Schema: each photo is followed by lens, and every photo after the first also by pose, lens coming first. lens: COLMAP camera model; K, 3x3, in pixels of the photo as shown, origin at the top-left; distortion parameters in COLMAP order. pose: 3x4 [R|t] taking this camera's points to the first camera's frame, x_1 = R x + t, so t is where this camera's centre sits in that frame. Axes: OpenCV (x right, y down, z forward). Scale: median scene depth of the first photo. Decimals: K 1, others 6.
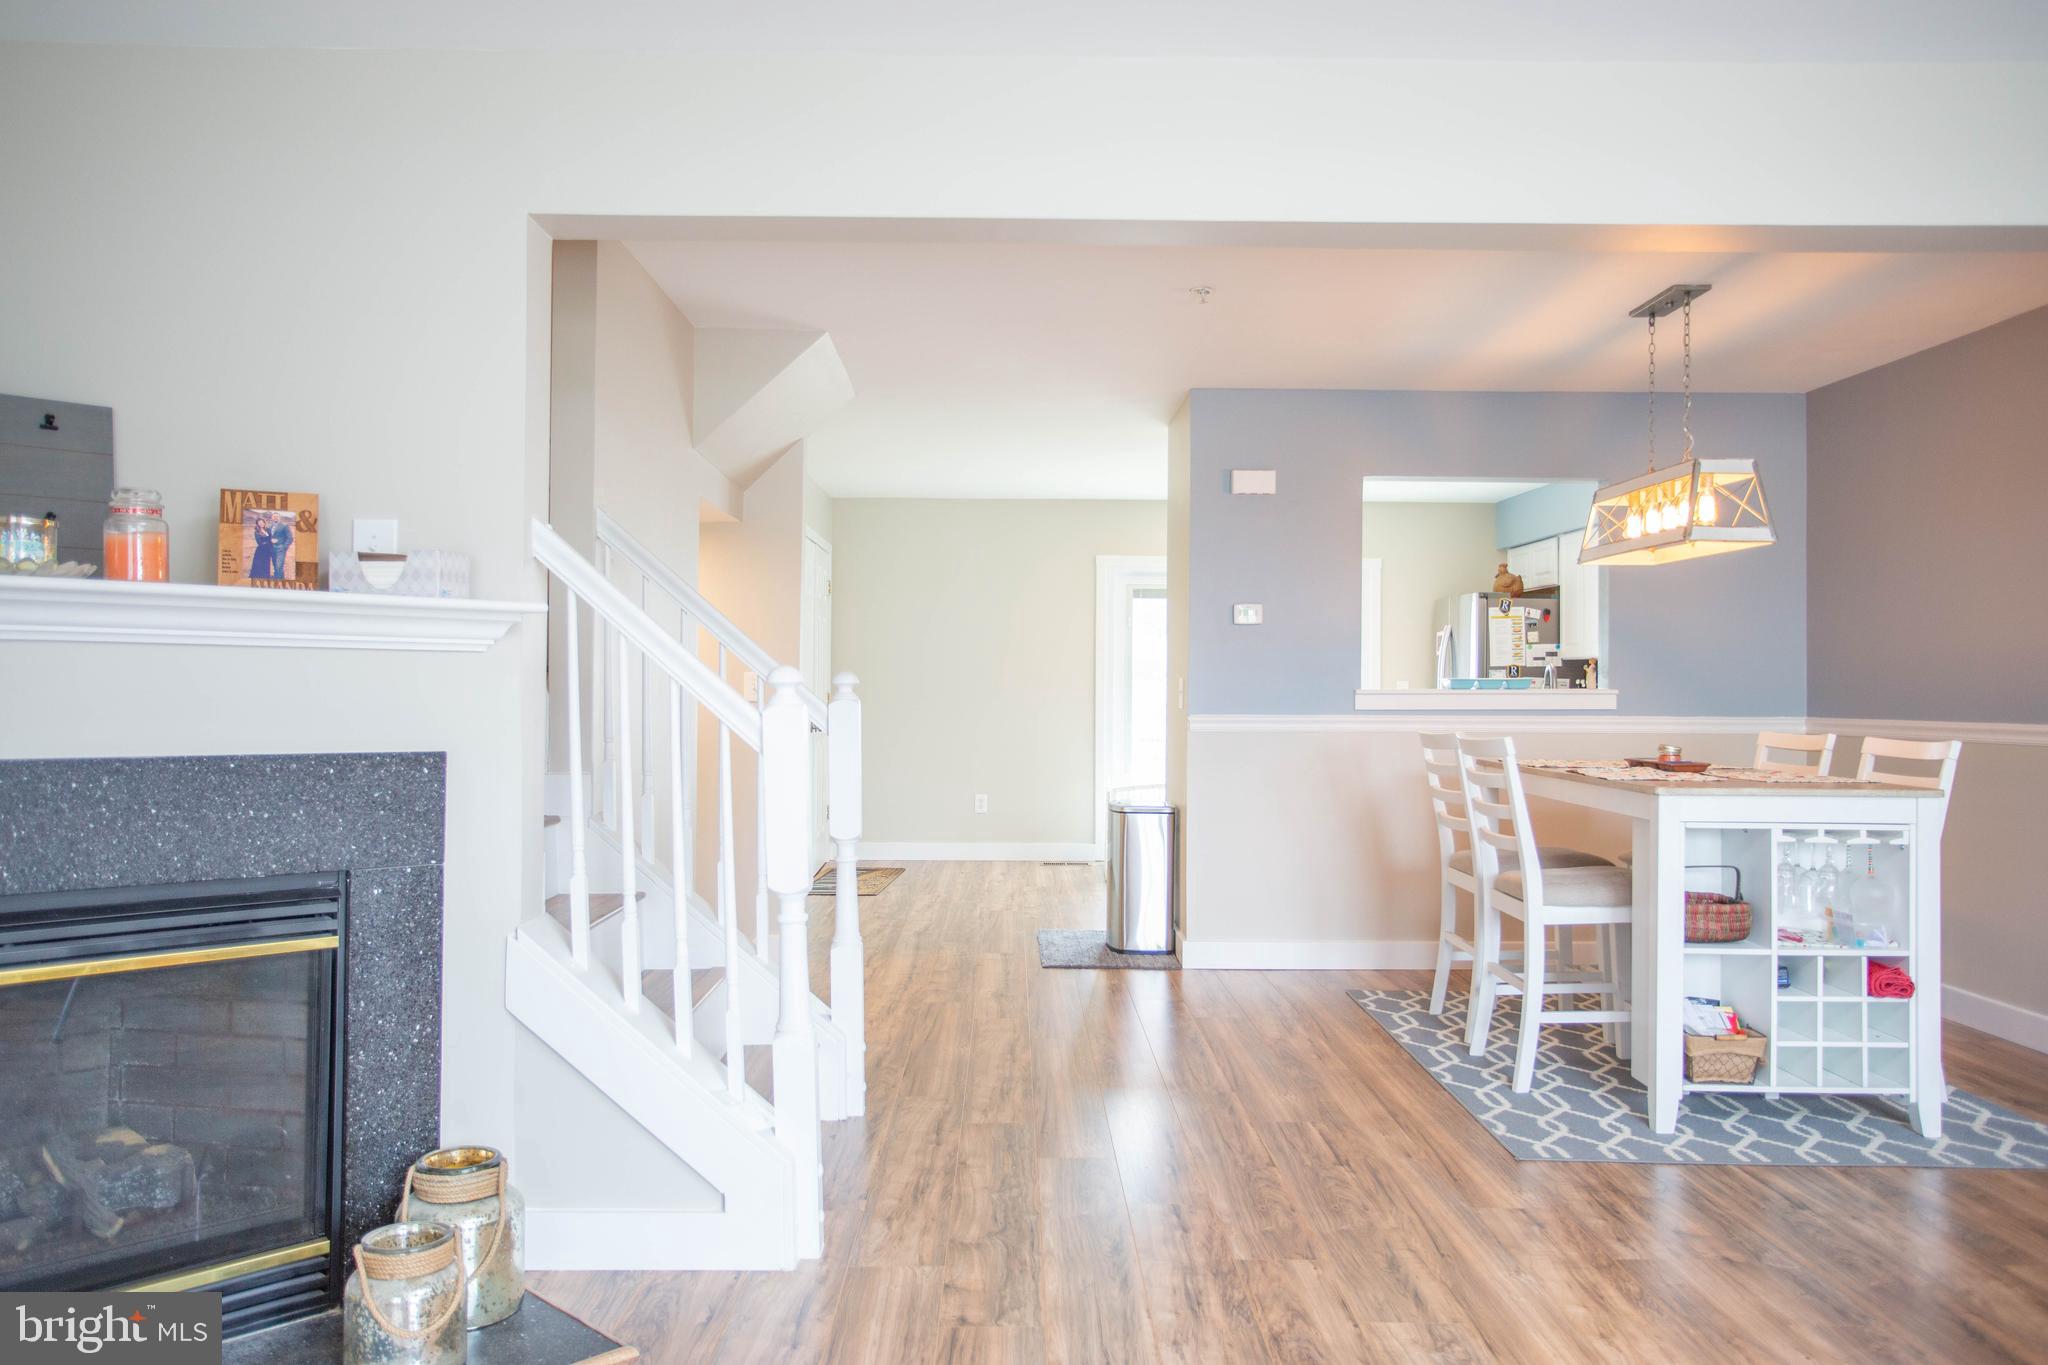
lens RADIAL K [[1468.6, 0, 1024.0], [0, 1468.6, 682.5], [0, 0, 1]] dist [-0.001738, 0.000477]
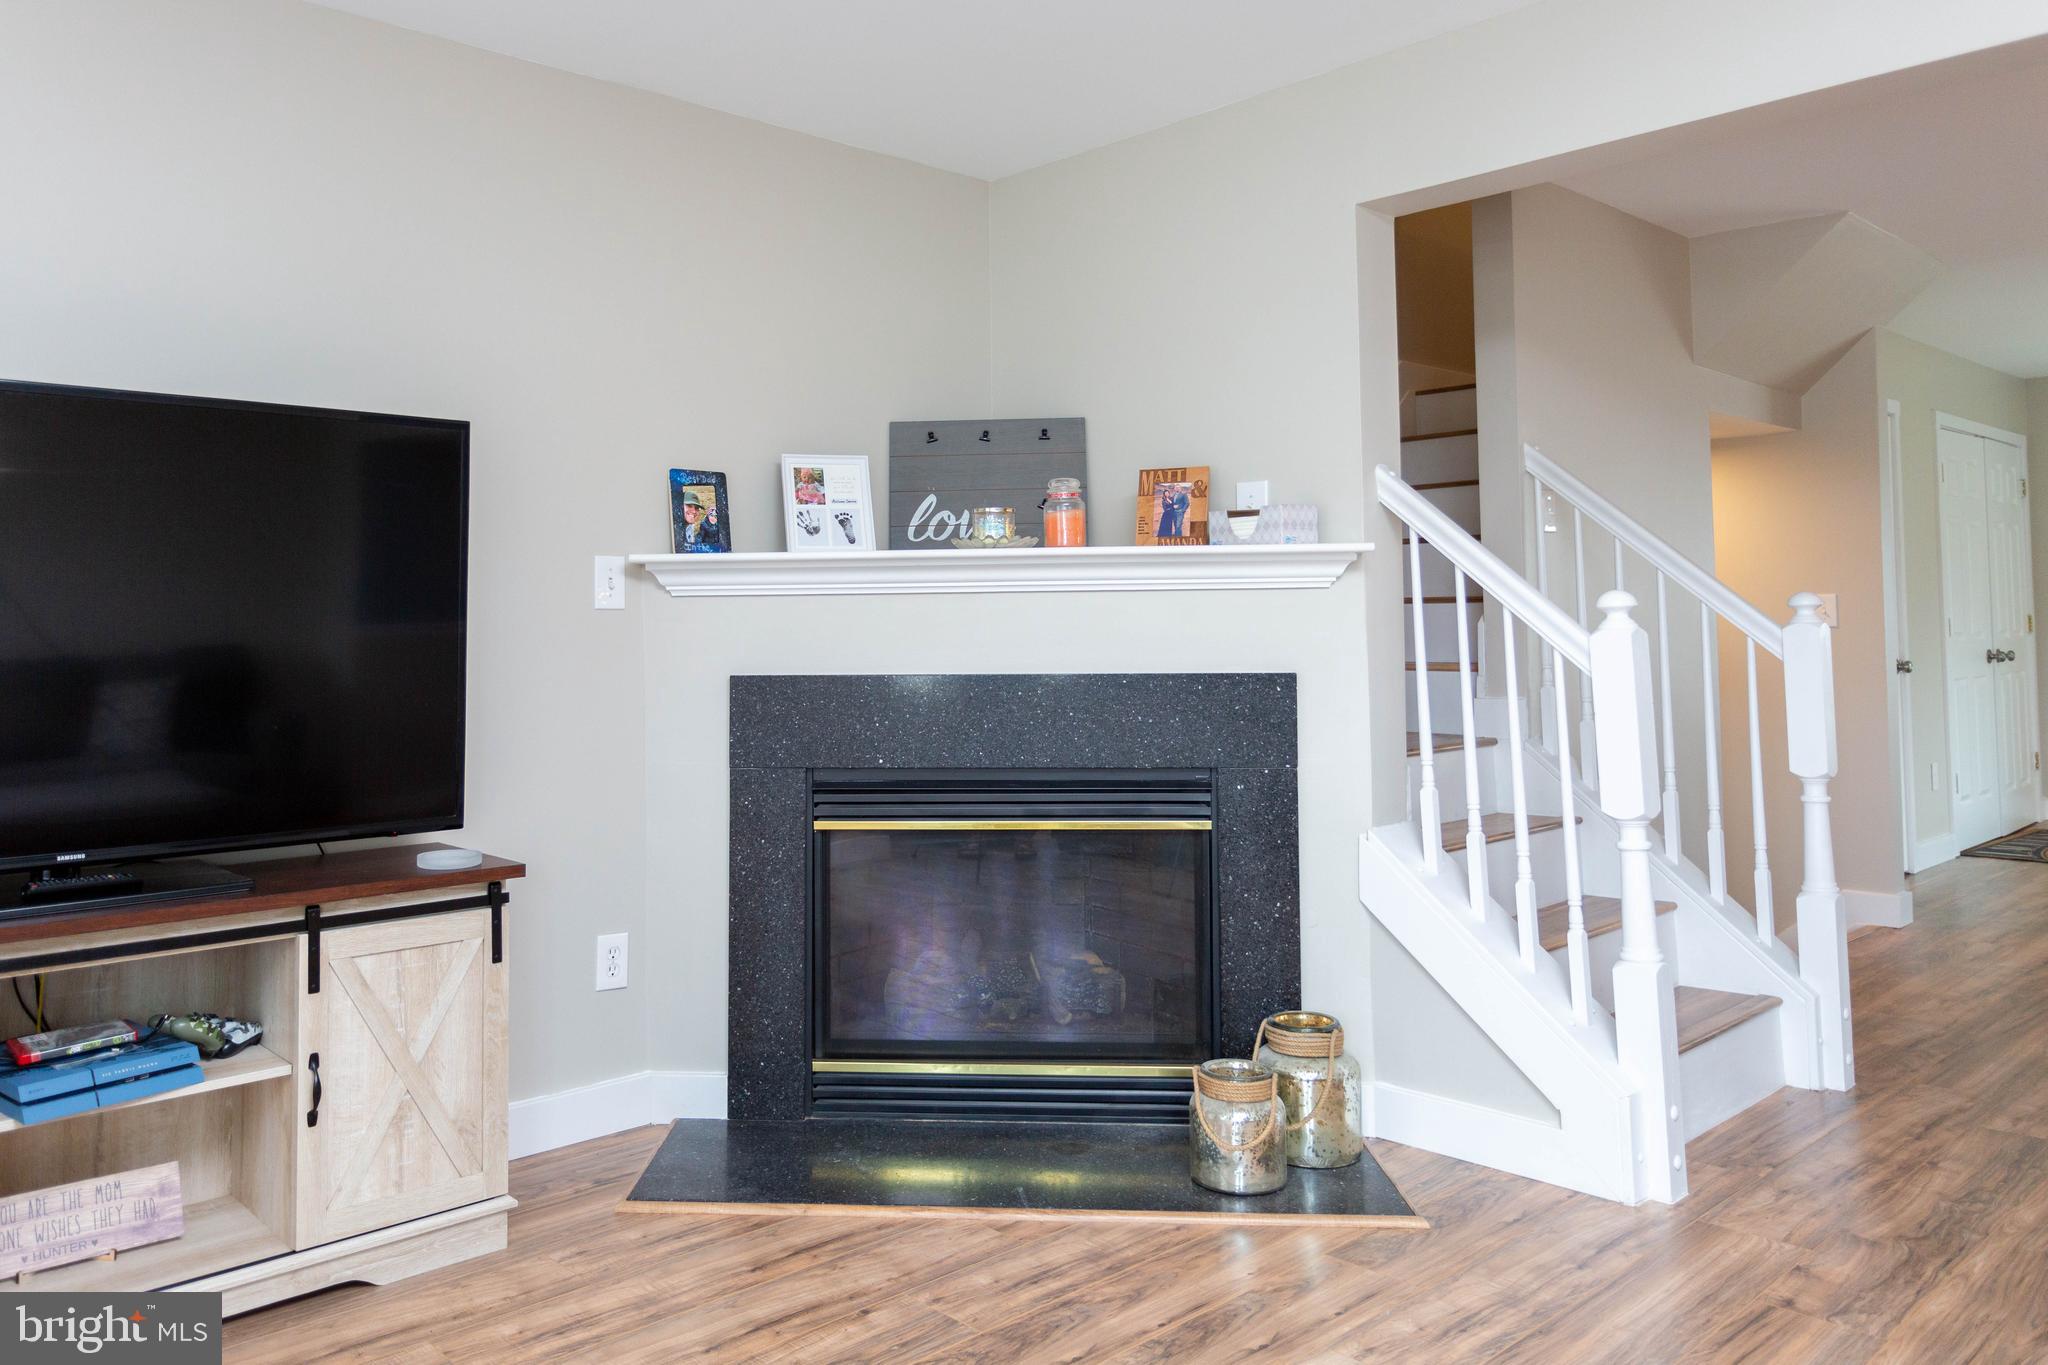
lens RADIAL K [[1548.8, 0, 1021.1], [0, 1548.8, 561.1], [0, 0, 1]] dist [-0.005069, -0.001374]
pose [[0.670606, -0.047017, -0.740322, 0.392584], [0.021618, 0.998804, -0.043850, 0.006908], [0.741498, 0.013402, 0.670821, -0.002404]]
